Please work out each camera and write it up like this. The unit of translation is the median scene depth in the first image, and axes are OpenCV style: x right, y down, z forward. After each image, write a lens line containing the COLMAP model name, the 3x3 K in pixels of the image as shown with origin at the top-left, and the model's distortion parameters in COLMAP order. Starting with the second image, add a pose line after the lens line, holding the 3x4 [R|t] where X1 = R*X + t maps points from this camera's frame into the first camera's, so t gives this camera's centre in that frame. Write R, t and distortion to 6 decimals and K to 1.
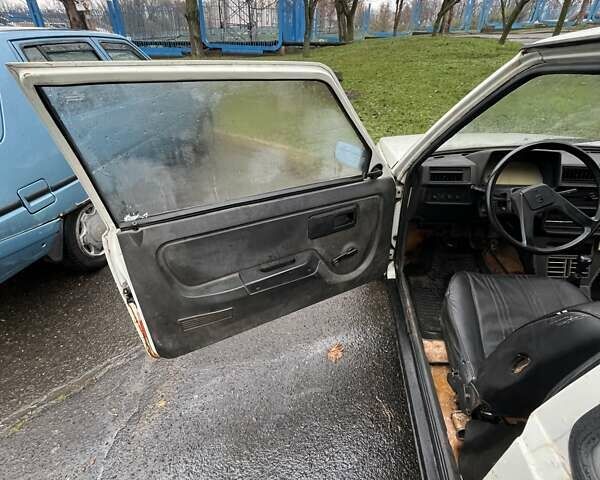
lens RADIAL K [[324.9, 0, 297.7], [0, 324.9, 238.2], [0, 0, 1]] dist [-0.005491, 0.001640]
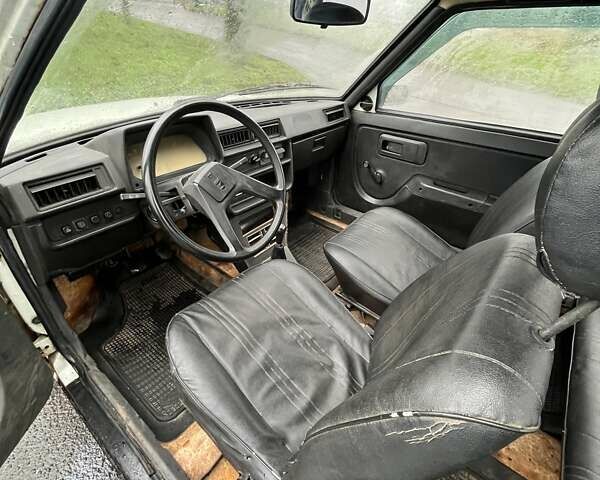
lens RADIAL K [[324.9, 0, 297.7], [0, 324.9, 238.2], [0, 0, 1]] dist [-0.005491, 0.001640]
pose [[0.528963, -0.425121, 0.734487, 0.241955], [0.373689, 0.893738, 0.248171, -0.115227], [-0.761941, 0.143197, 0.631617, 0.399605]]
